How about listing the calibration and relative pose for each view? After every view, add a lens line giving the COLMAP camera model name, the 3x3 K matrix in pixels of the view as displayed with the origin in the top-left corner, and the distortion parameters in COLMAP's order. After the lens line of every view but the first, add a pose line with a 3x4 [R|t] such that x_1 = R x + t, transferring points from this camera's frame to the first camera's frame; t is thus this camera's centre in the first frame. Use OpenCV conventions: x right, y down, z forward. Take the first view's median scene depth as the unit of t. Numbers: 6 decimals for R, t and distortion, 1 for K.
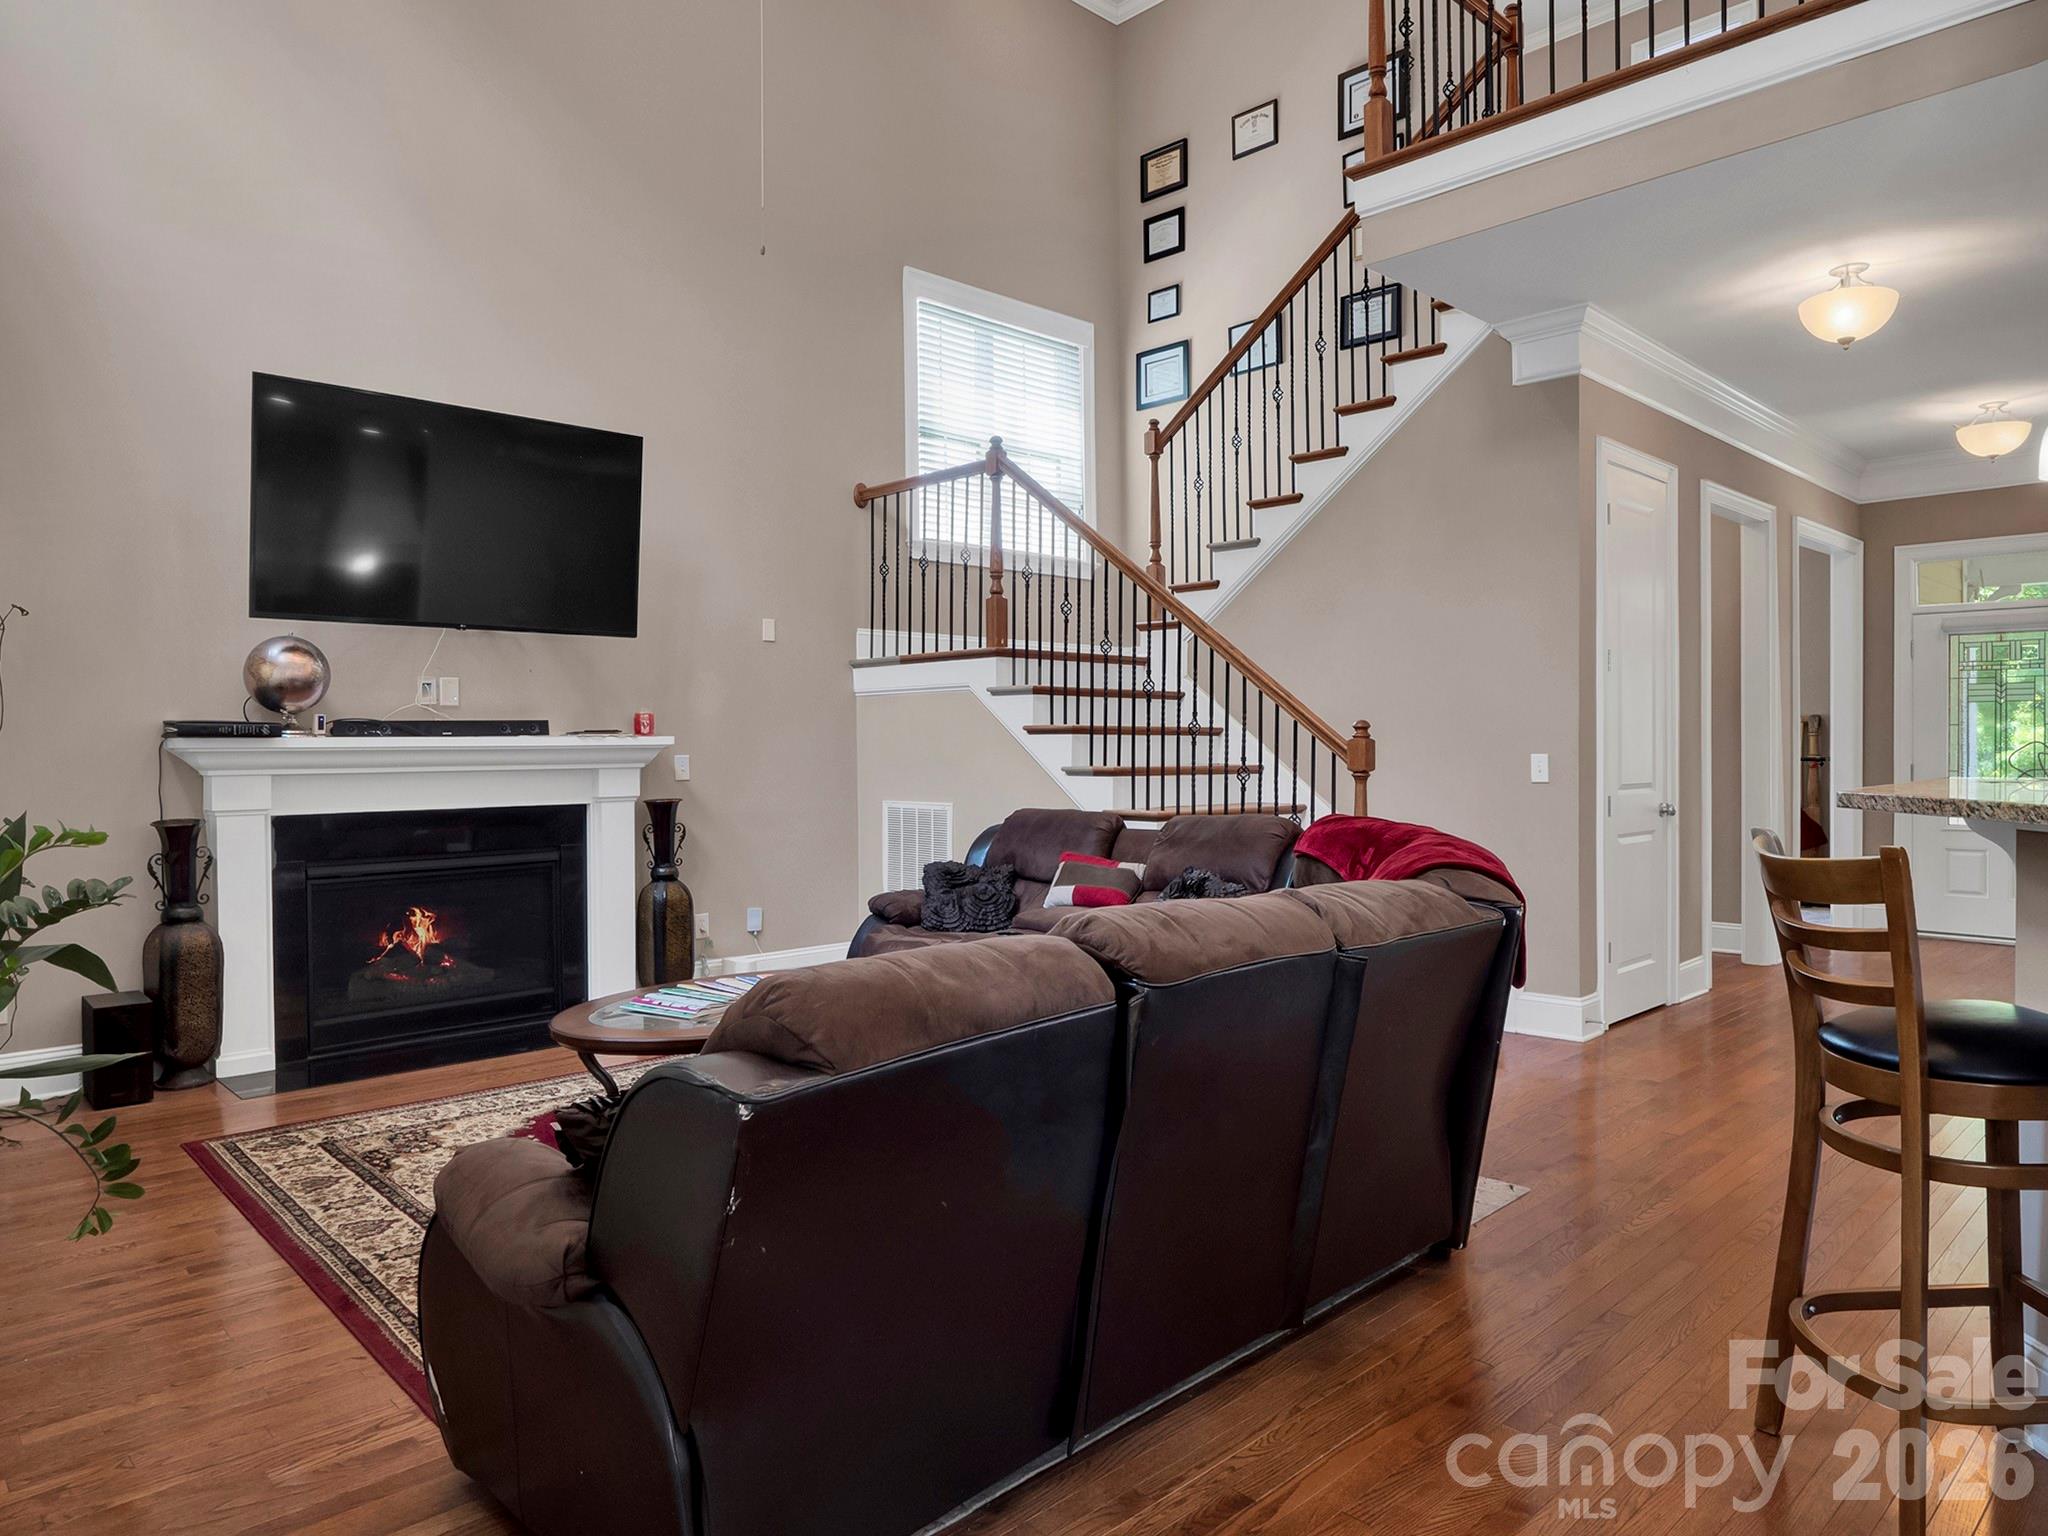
lens RADIAL K [[1301.2, 0, 1040.3], [0, 1301.2, 754.7], [0, 0, 1]] dist [-0.021784, 0.001695]
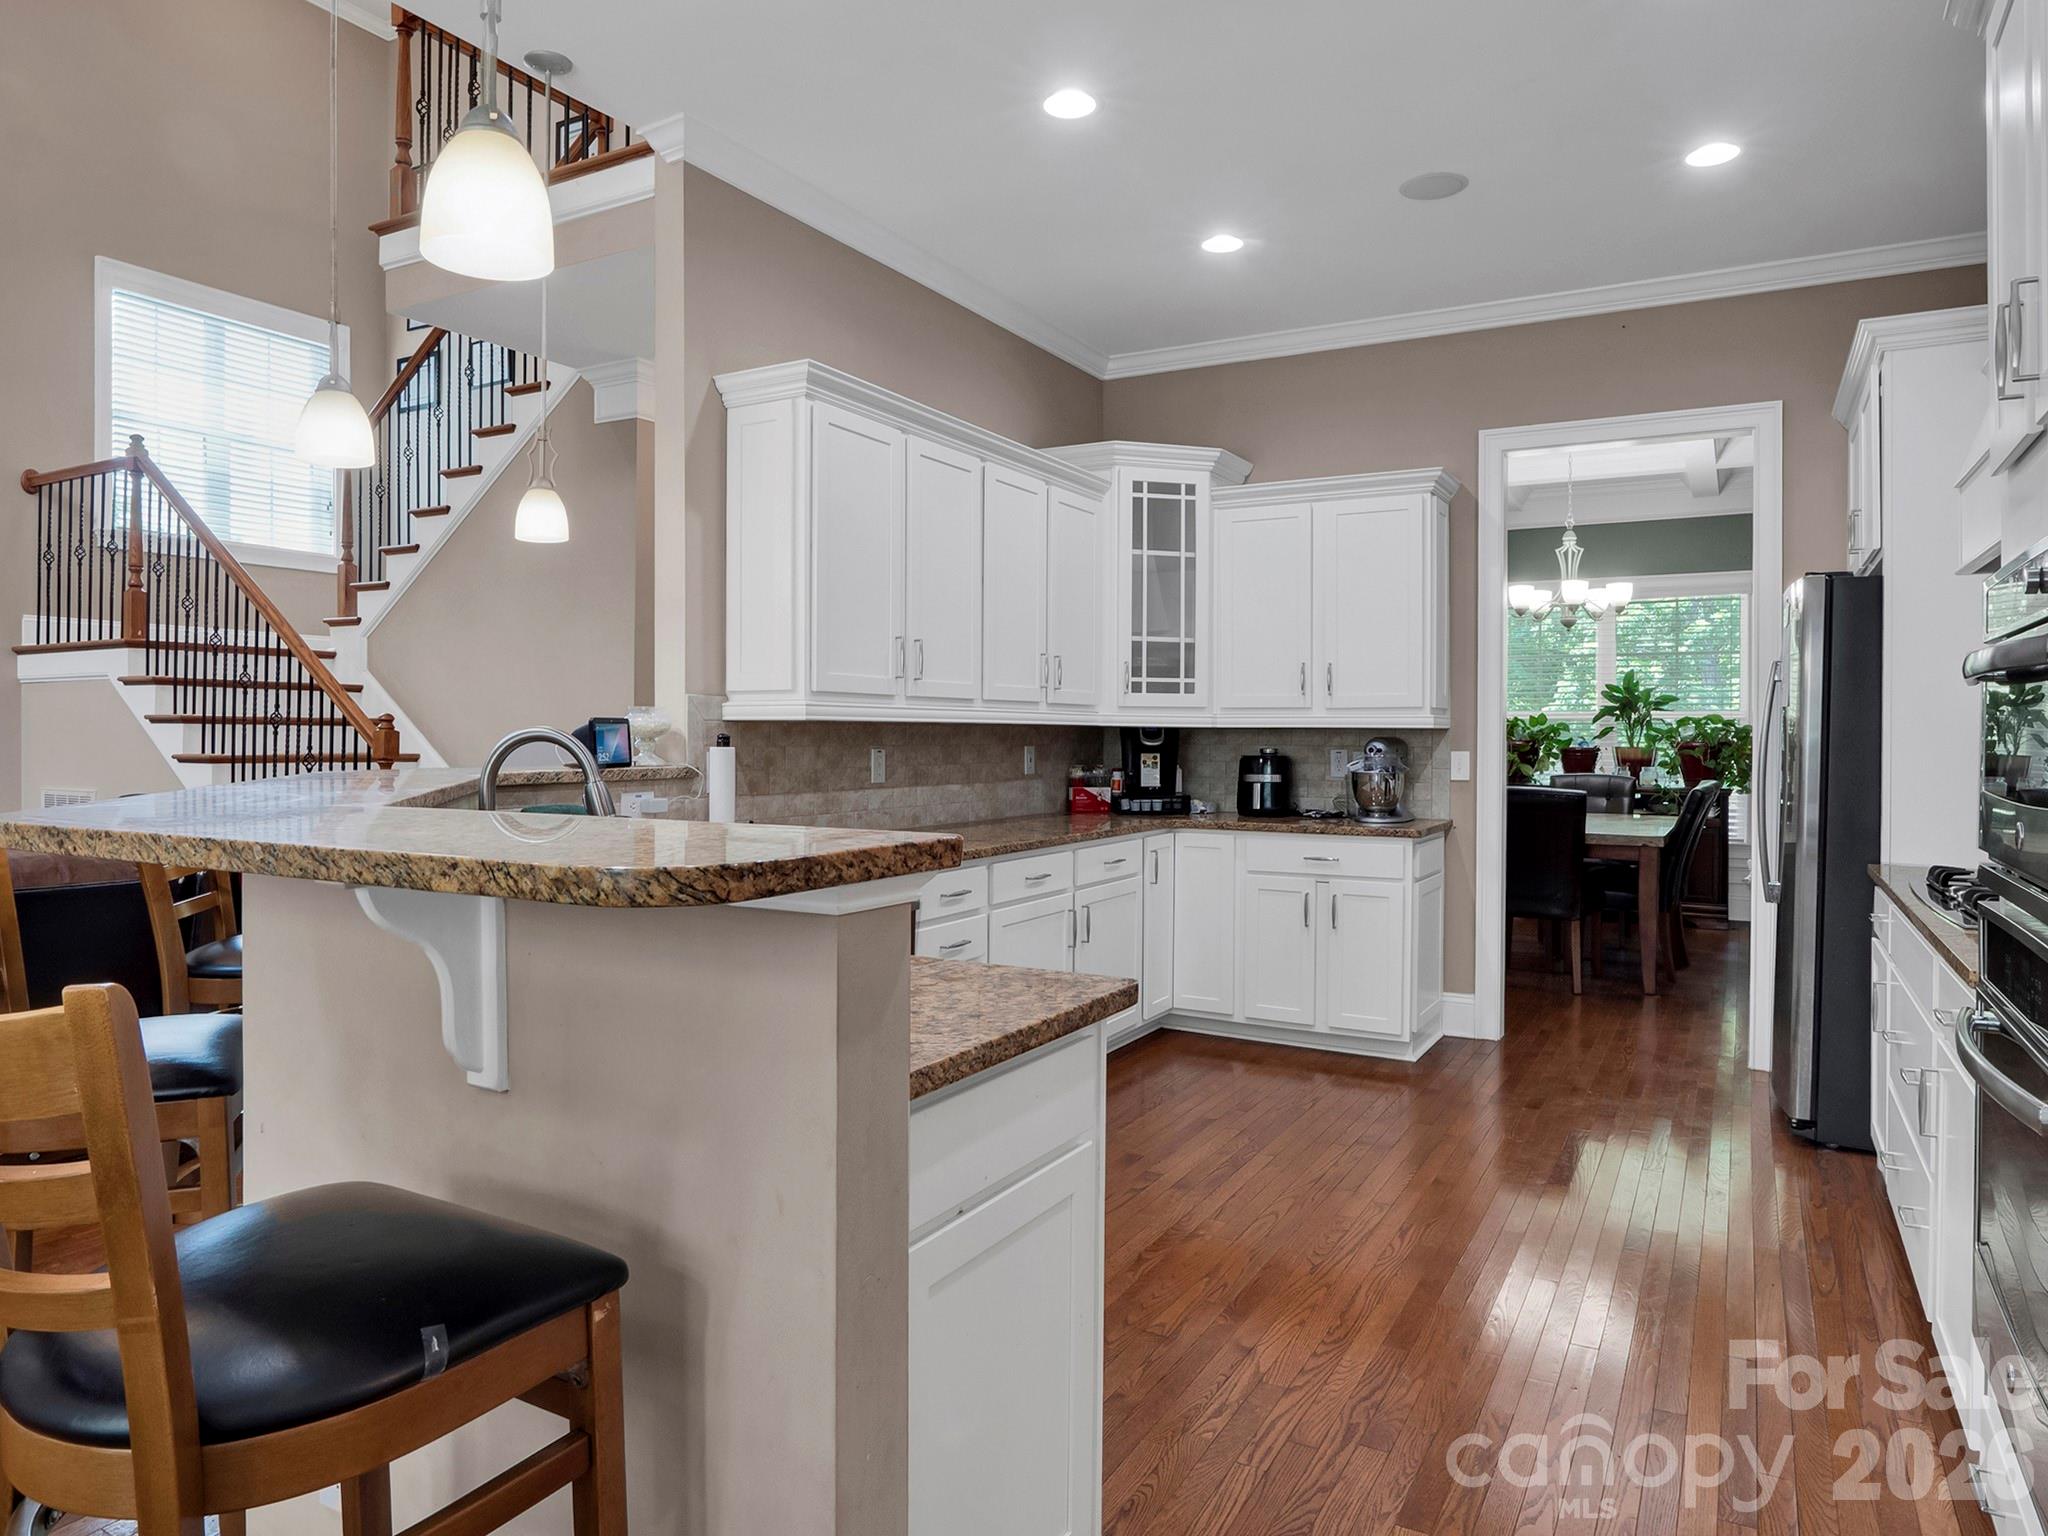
lens RADIAL K [[1295.1, 0, 1045.3], [0, 1295.1, 742.6], [0, 0, 1]] dist [-0.026932, 0.004412]
pose [[0.956107, 0.007182, 0.292931, 0.377680], [-0.006341, 0.999973, -0.003819, -0.000654], [-0.292950, 0.001794, 0.956126, -0.189945]]
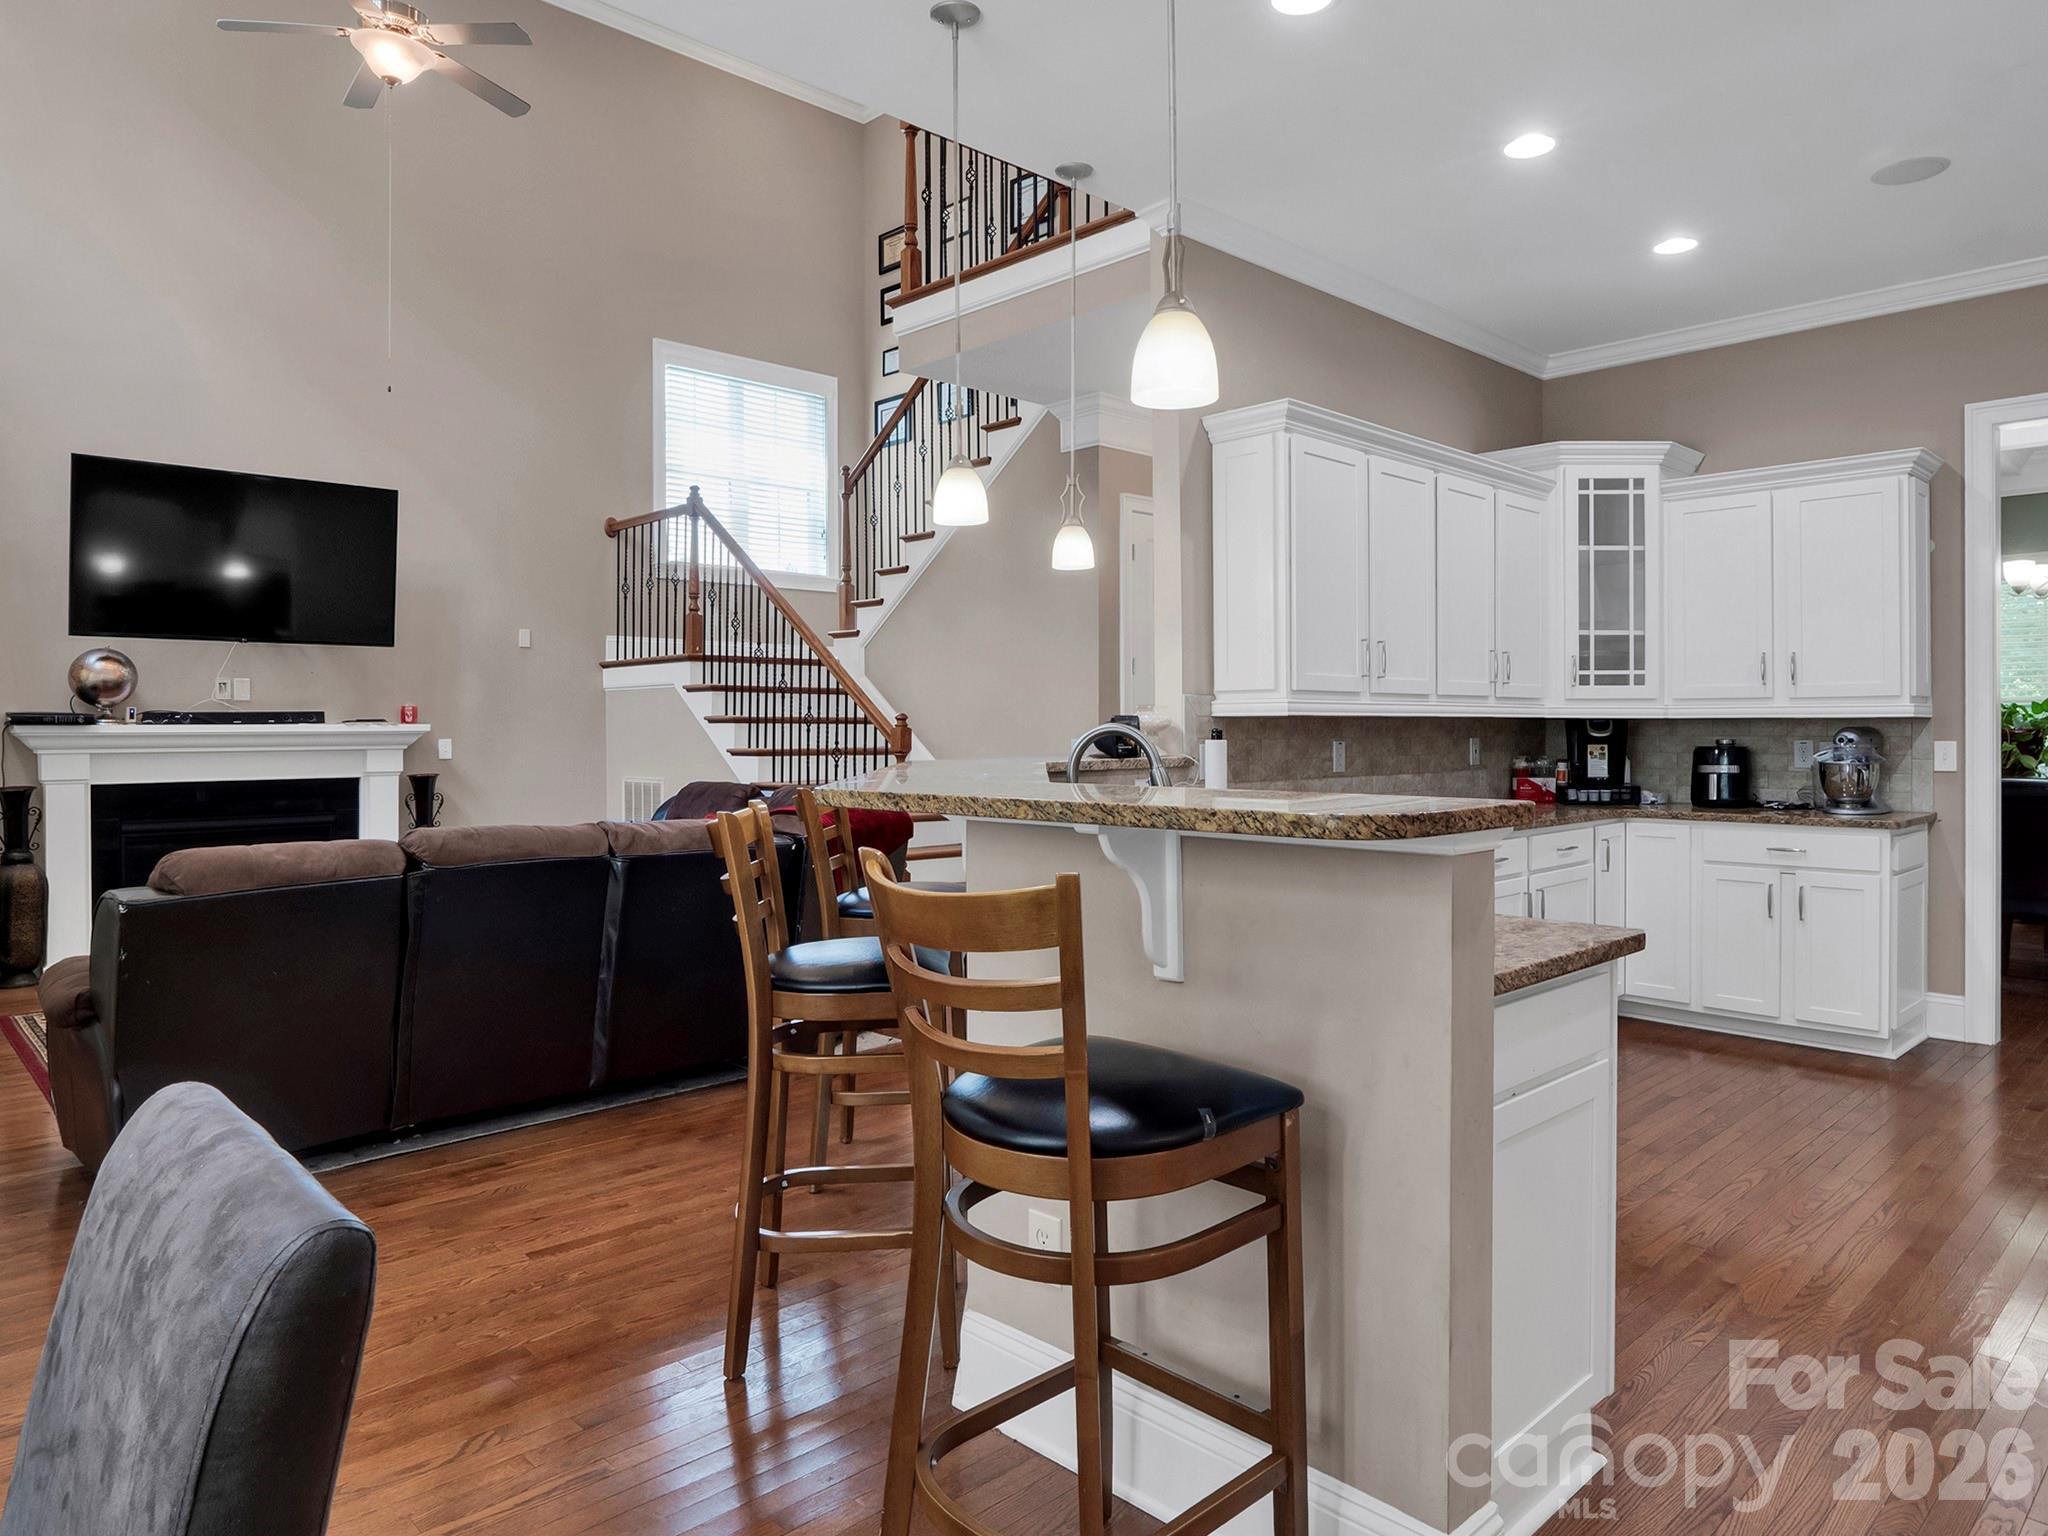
lens RADIAL K [[1313.9, 0, 1046.9], [0, 1313.9, 732.0], [0, 0, 1]] dist [-0.033098, 0.014888]
pose [[0.999990, 0.001547, 0.004178, 0.315858], [-0.001522, 0.999981, -0.005960, 0.000274], [-0.004187, 0.005953, 0.999974, -0.276026]]
